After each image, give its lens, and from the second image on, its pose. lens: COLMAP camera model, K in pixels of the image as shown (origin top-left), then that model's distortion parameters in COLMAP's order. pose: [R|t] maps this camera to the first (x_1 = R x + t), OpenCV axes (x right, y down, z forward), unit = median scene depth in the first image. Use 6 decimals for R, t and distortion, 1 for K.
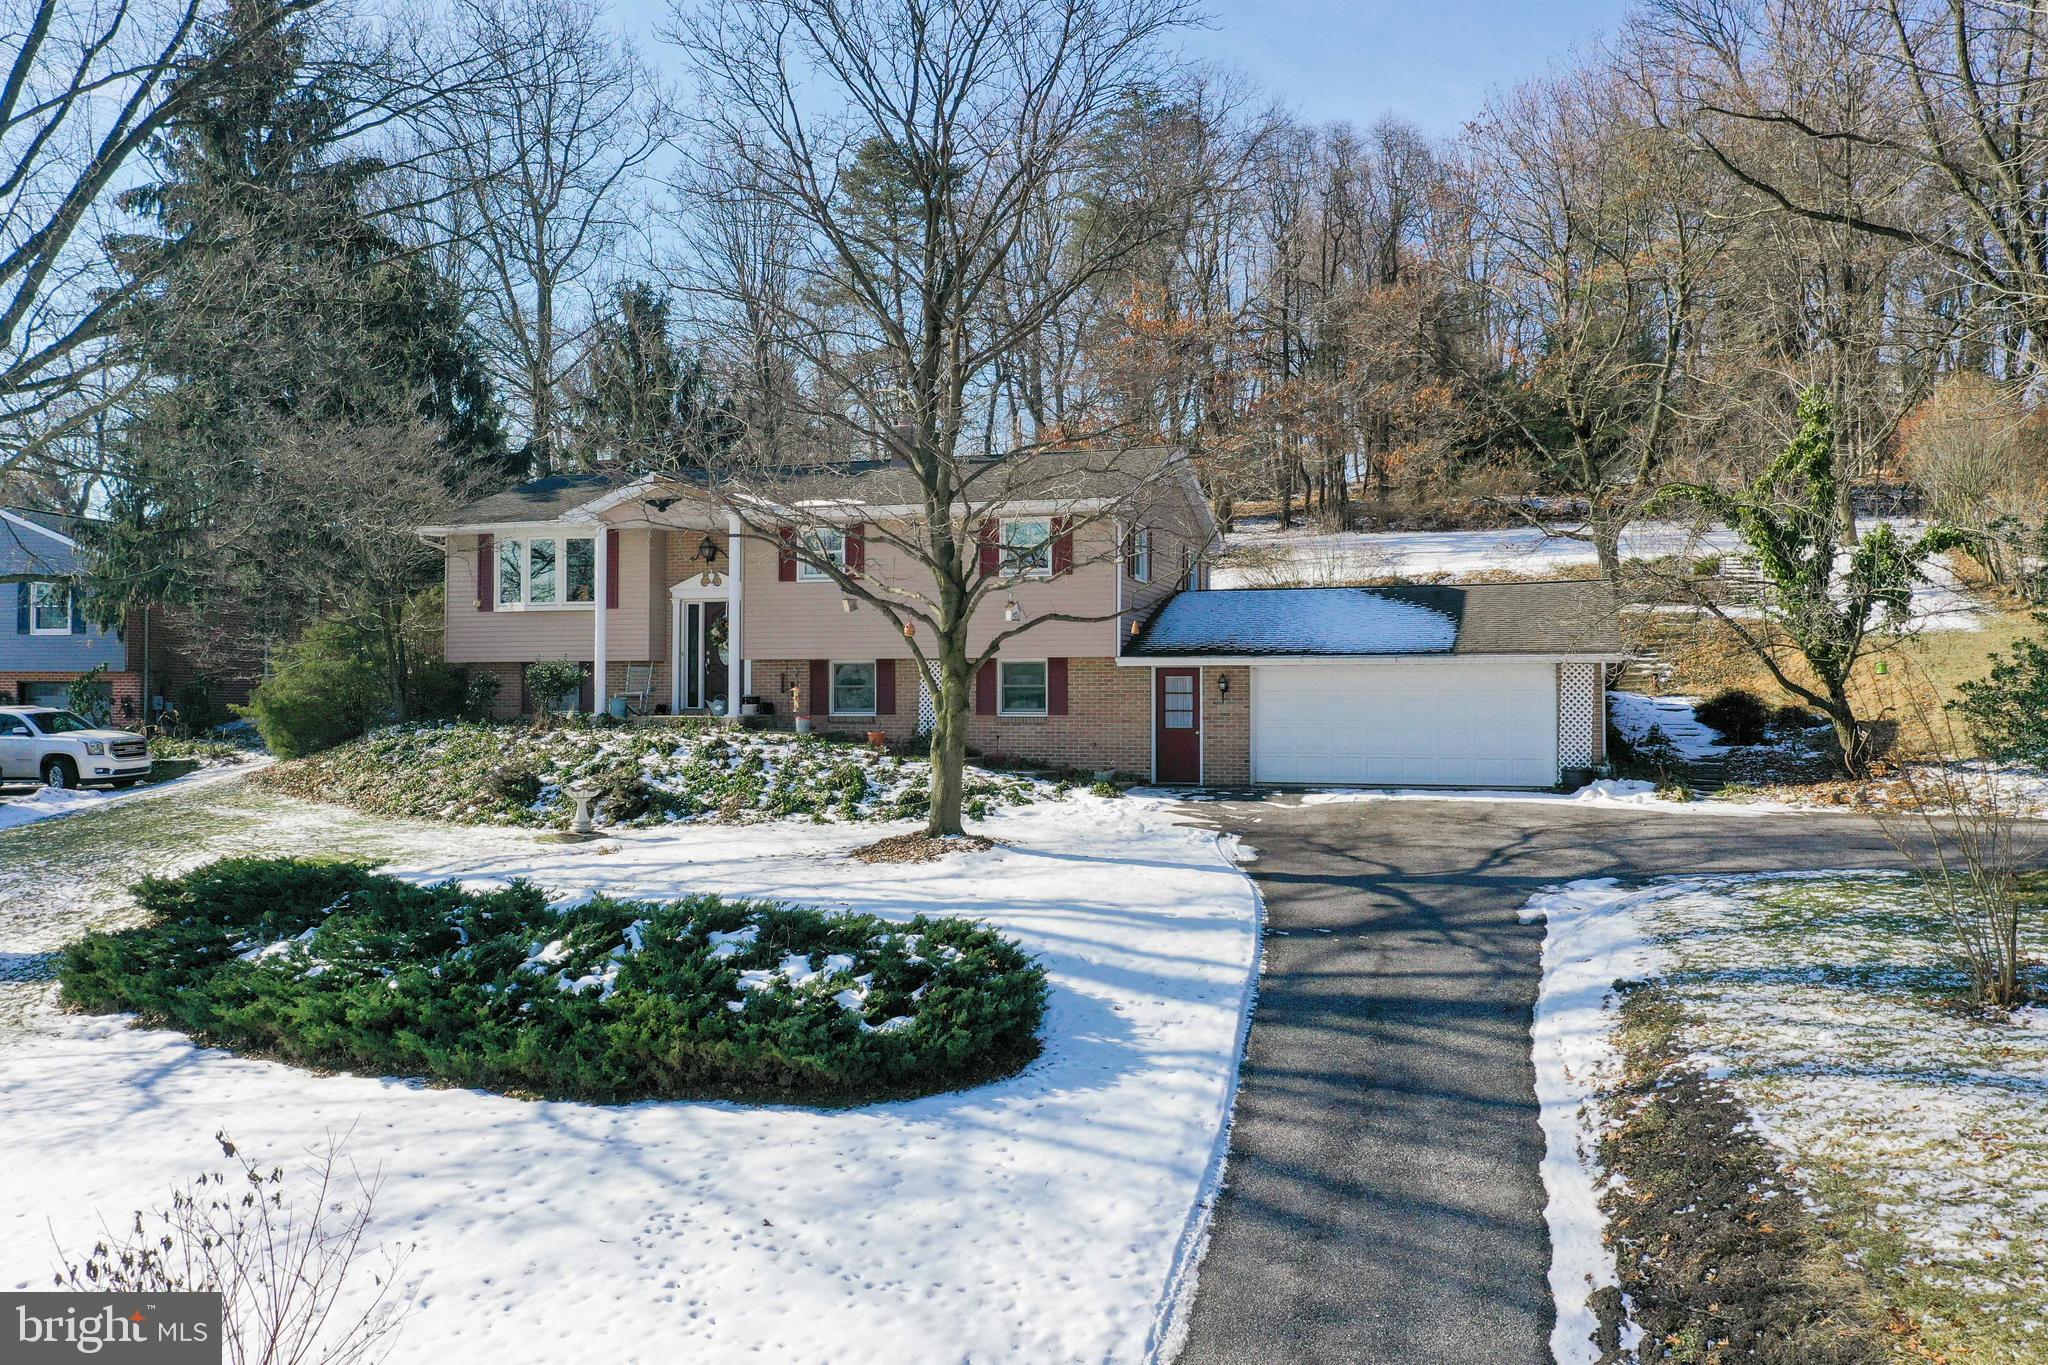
lens RADIAL K [[1612.7, 0, 1022.6], [0, 1612.7, 679.4], [0, 0, 1]] dist [-0.001383, 0.001853]
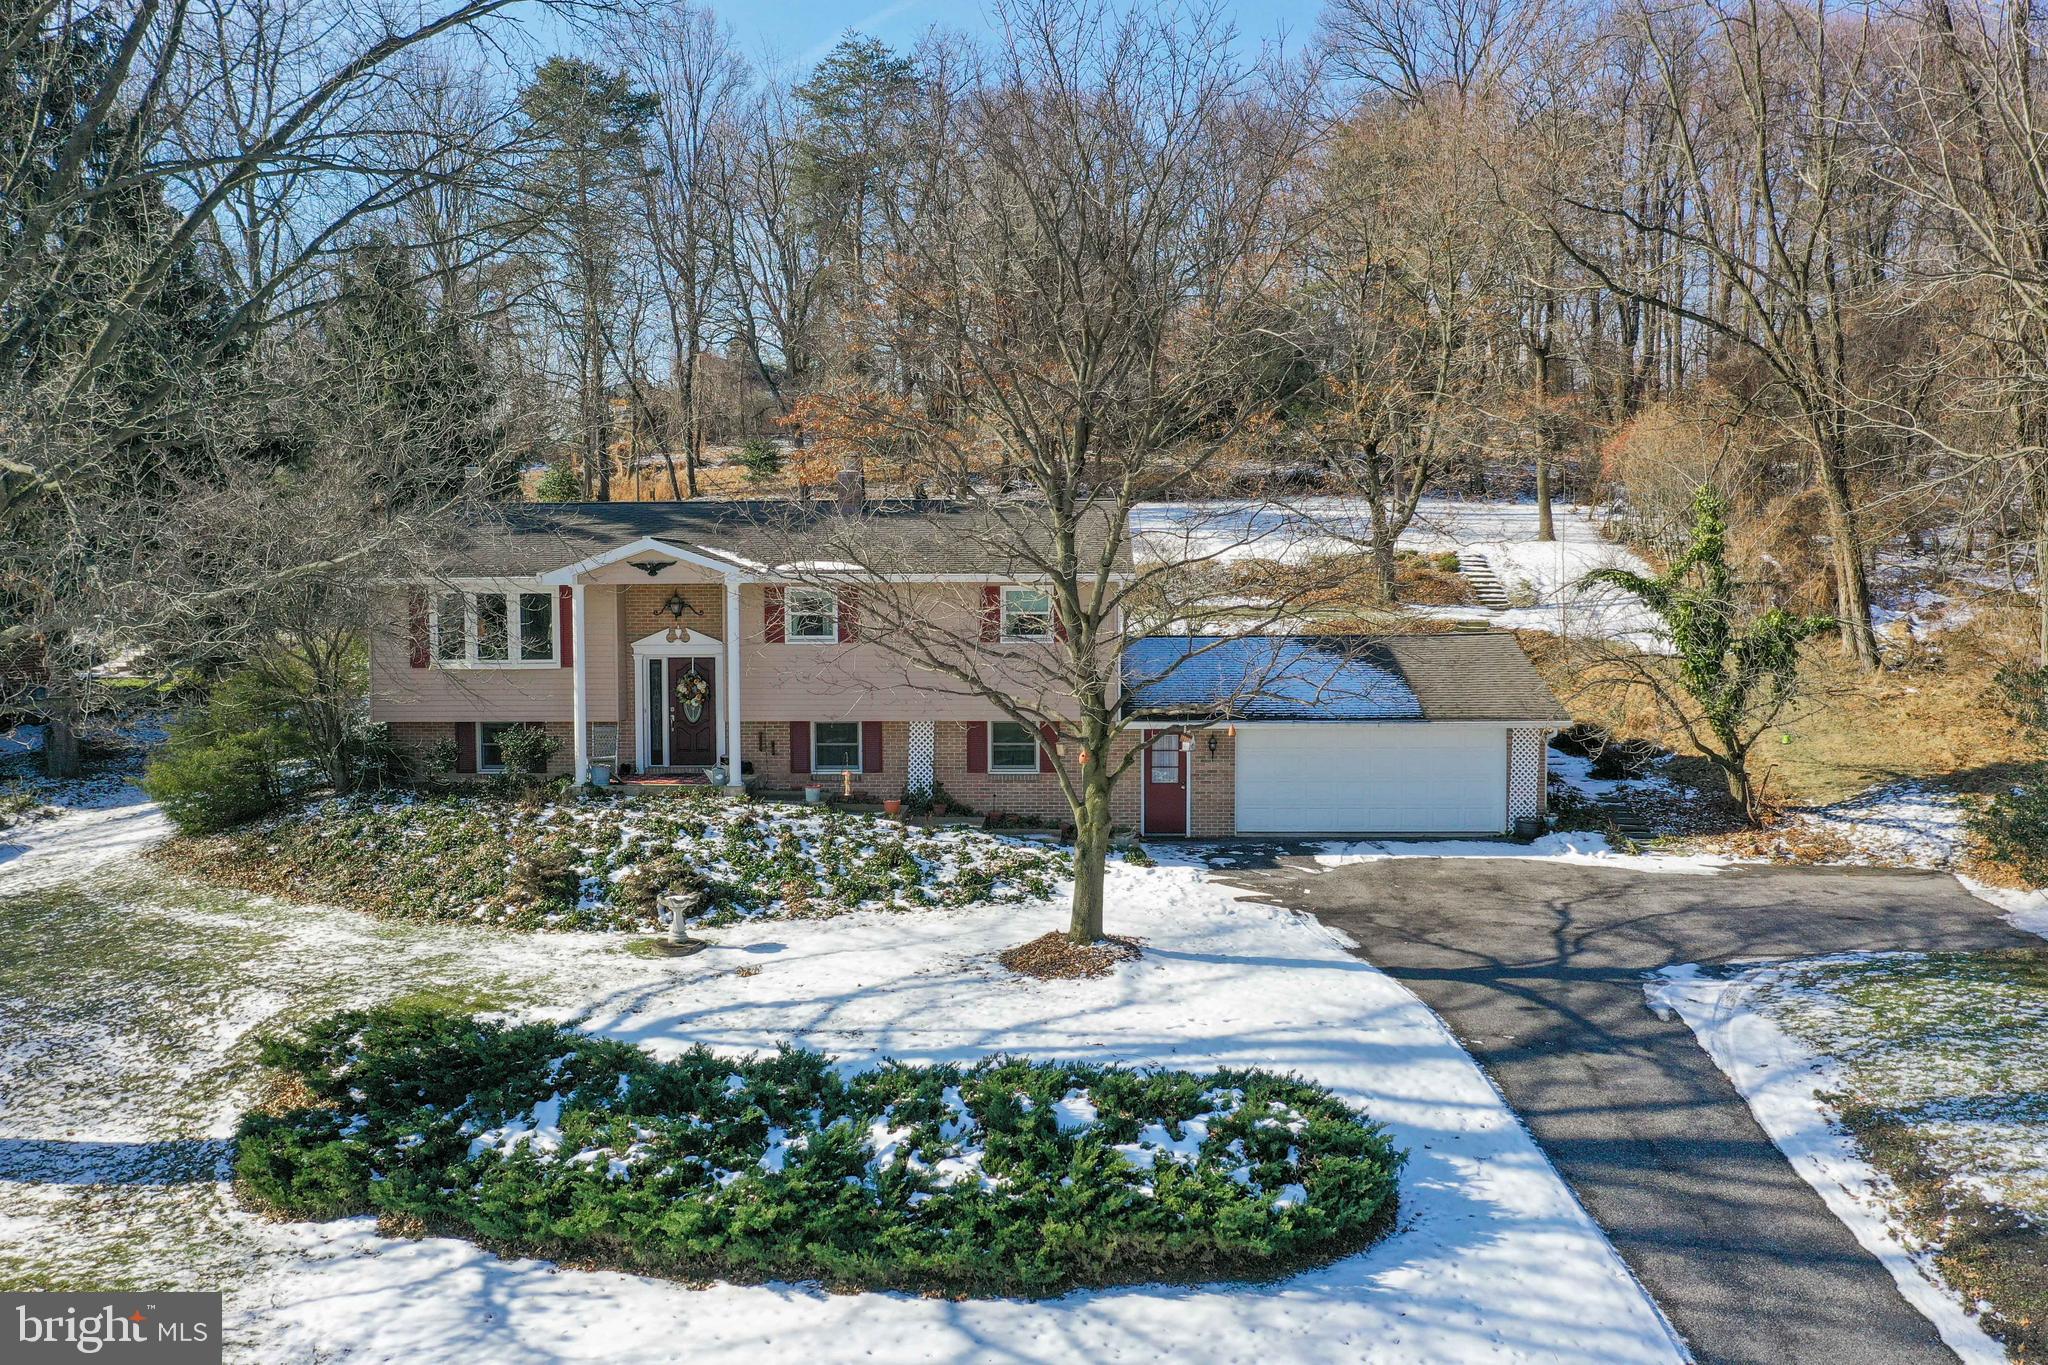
lens RADIAL K [[1612.7, 0, 1022.6], [0, 1612.7, 679.4], [0, 0, 1]] dist [-0.001383, 0.001853]
pose [[0.960742, -0.019342, 0.276767, -0.312114], [0.000492, 0.997684, 0.068015, -0.120416], [-0.277442, -0.065208, 0.958527, 0.008686]]
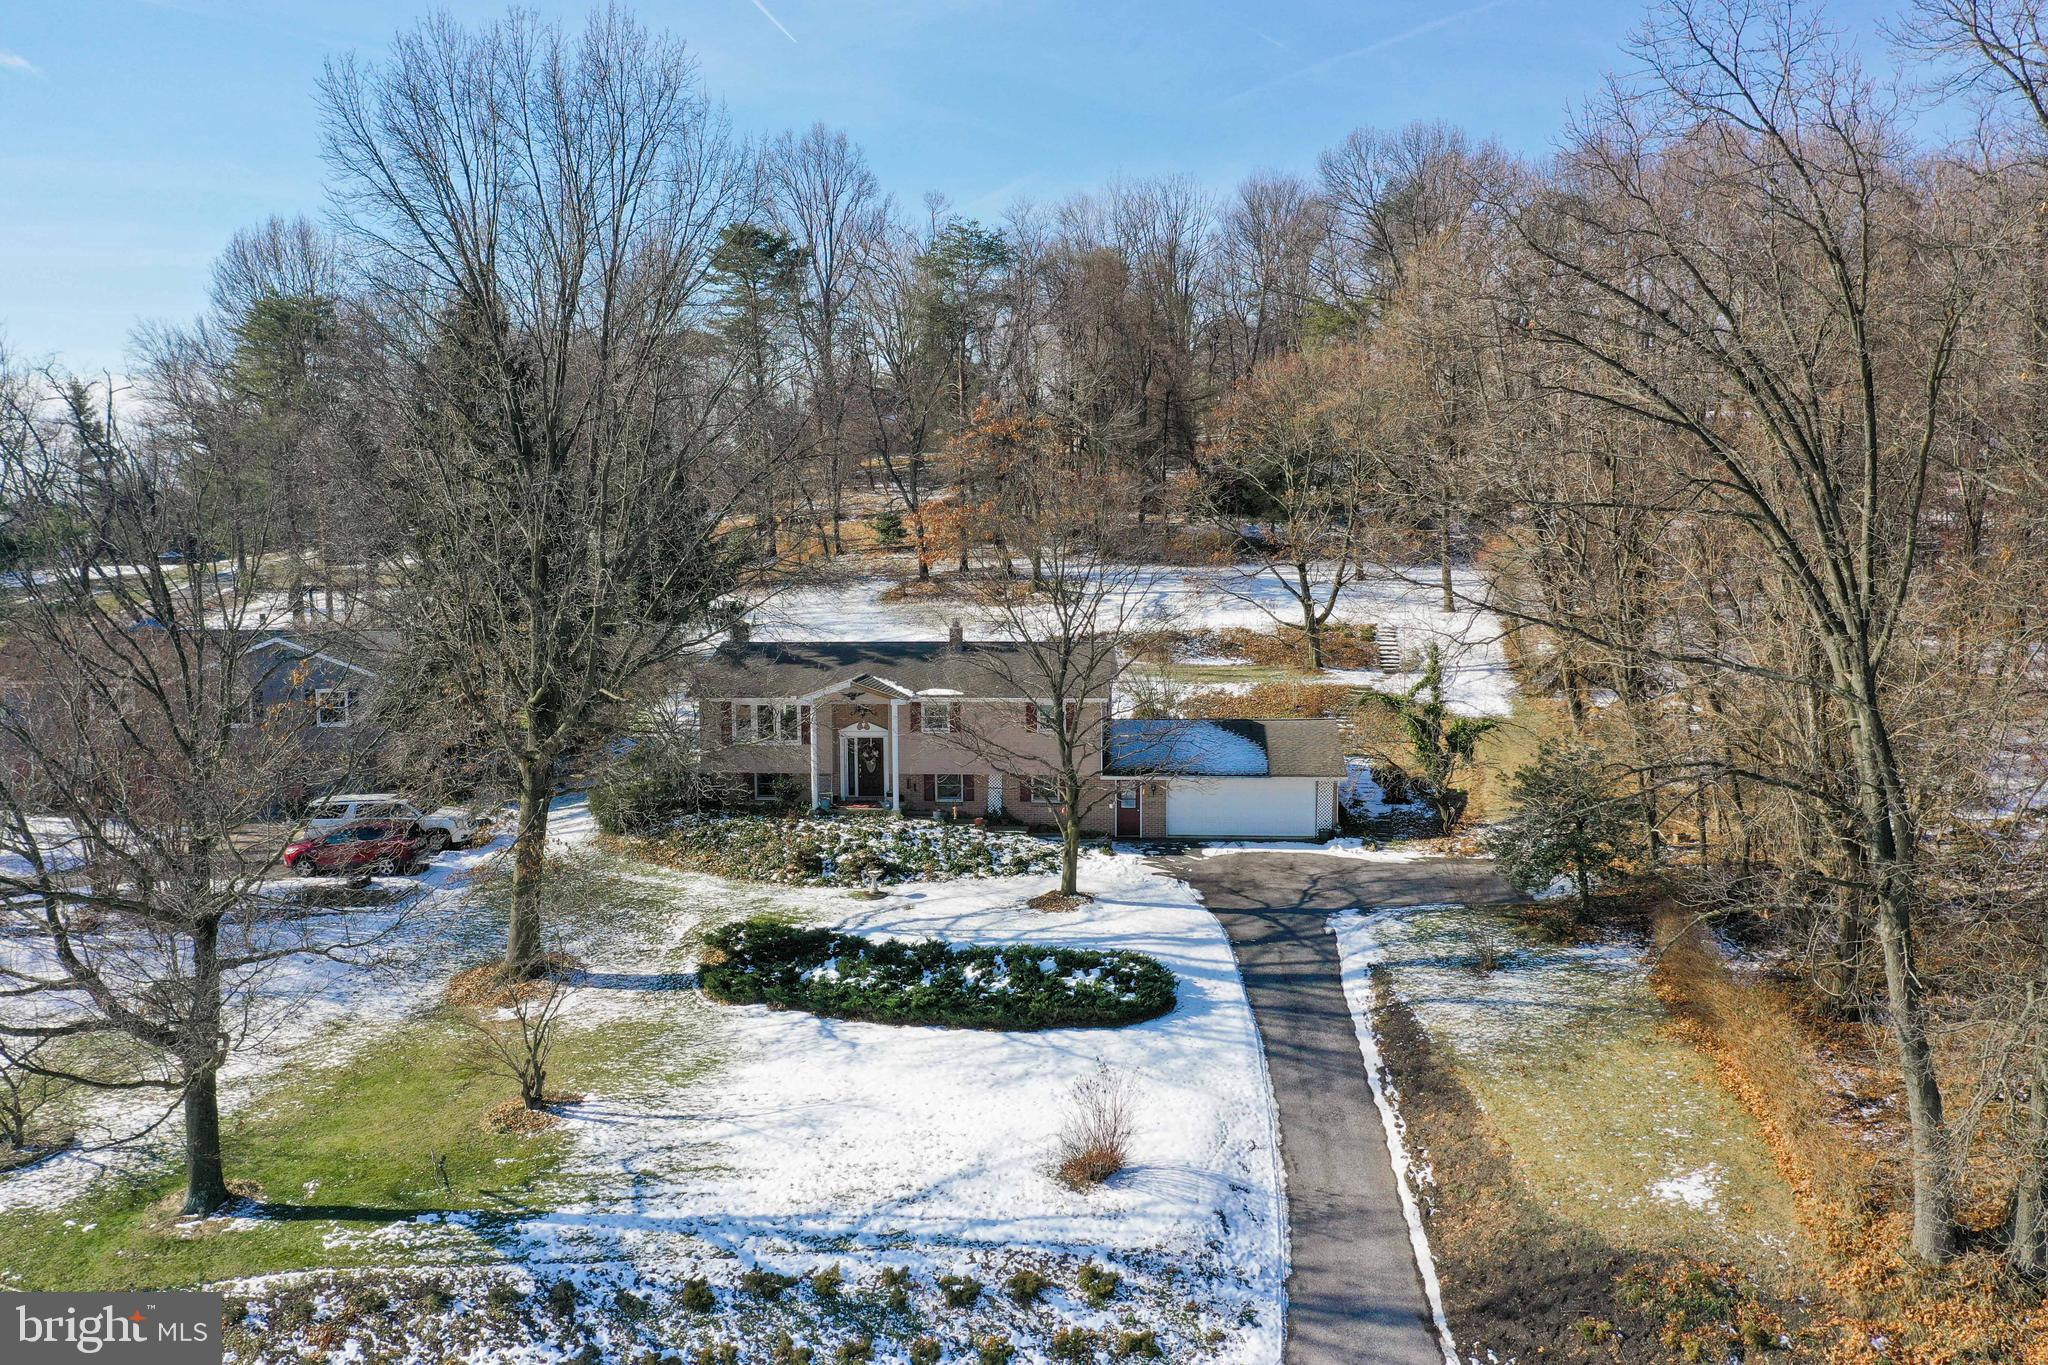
lens RADIAL K [[1612.7, 0, 1022.6], [0, 1612.7, 679.4], [0, 0, 1]] dist [-0.001383, 0.001853]
pose [[0.976788, -0.026483, 0.212565, -0.474058], [0.004823, 0.994796, 0.101777, -0.349895], [-0.214154, -0.098390, 0.971832, -0.919077]]
